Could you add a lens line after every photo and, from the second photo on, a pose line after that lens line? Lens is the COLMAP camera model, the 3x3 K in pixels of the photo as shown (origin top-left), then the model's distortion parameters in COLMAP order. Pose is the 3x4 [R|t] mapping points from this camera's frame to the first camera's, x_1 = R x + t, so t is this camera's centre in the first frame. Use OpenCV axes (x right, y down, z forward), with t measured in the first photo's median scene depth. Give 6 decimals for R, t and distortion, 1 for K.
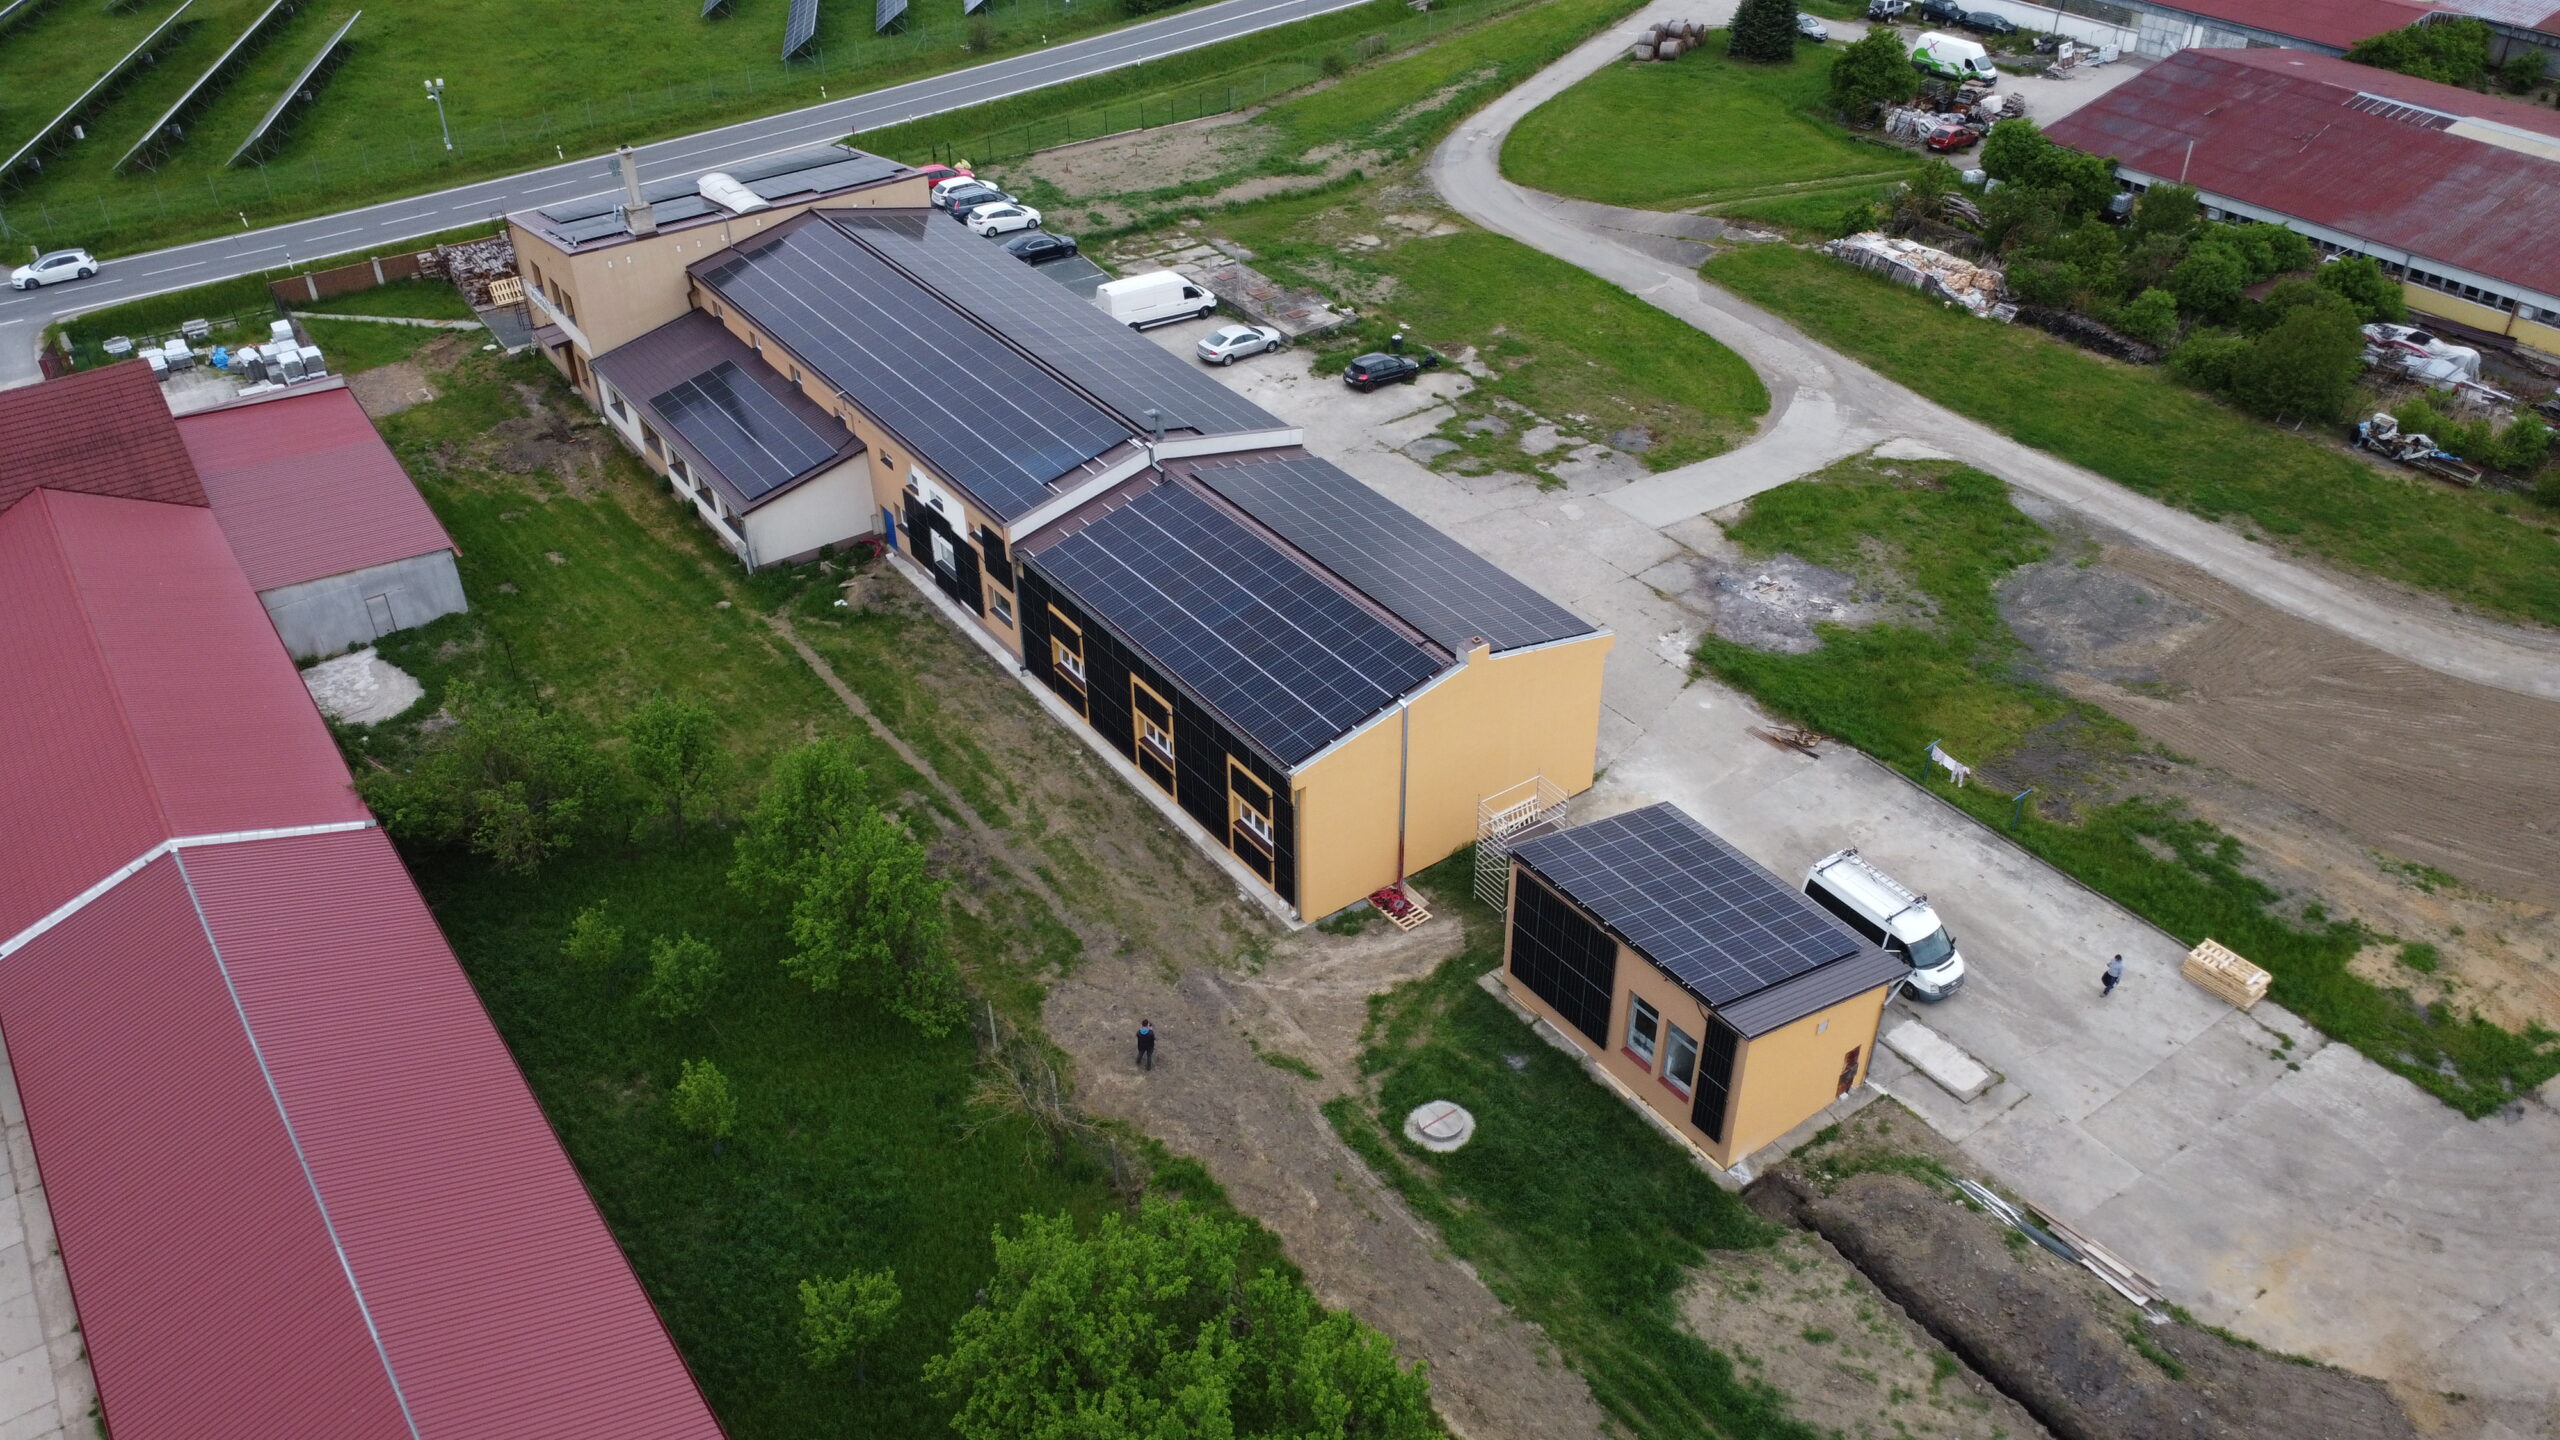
lens RADIAL K [[1915.1, 0, 1301.3], [0, 1915.1, 720.7], [0, 0, 1]] dist [0.003509, -0.009013]
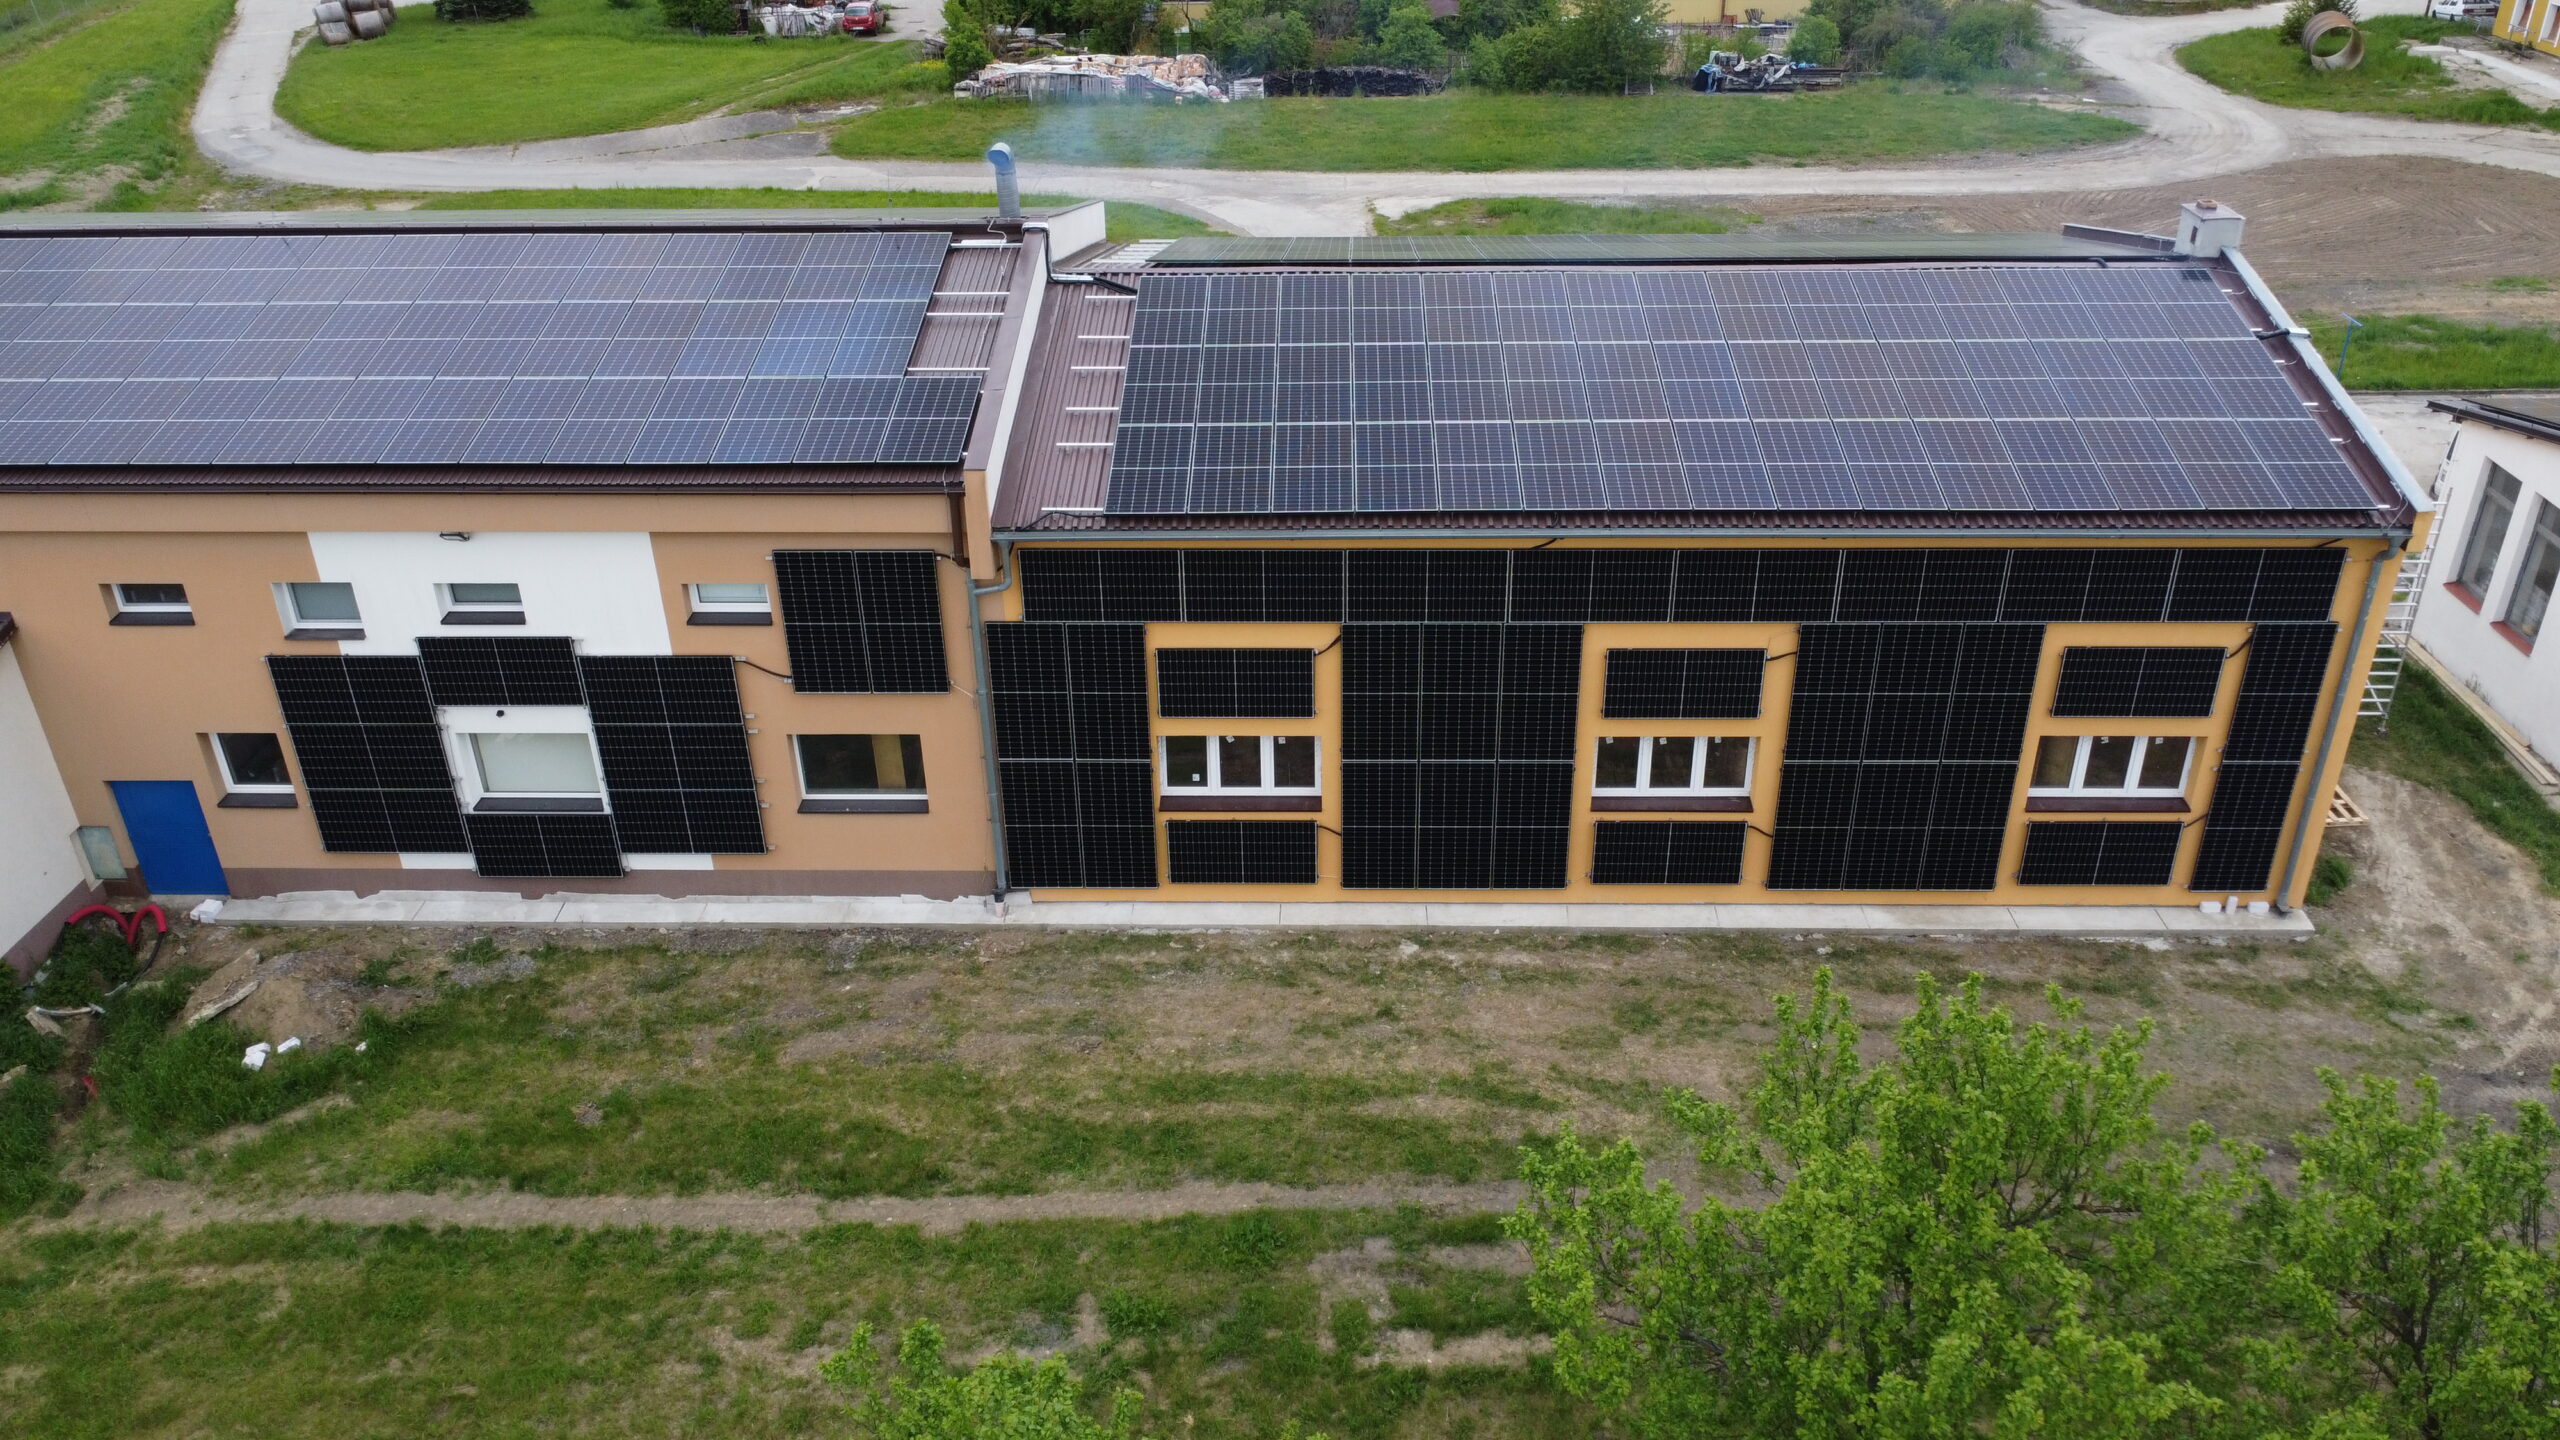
lens RADIAL K [[1915.1, 0, 1301.3], [0, 1915.1, 720.7], [0, 0, 1]] dist [0.003509, -0.009013]
pose [[0.606983, -0.385164, 0.695140, -0.271382], [0.463061, 0.882287, 0.084523, -0.046706], [-0.645869, 0.270588, 0.713888, 0.536488]]
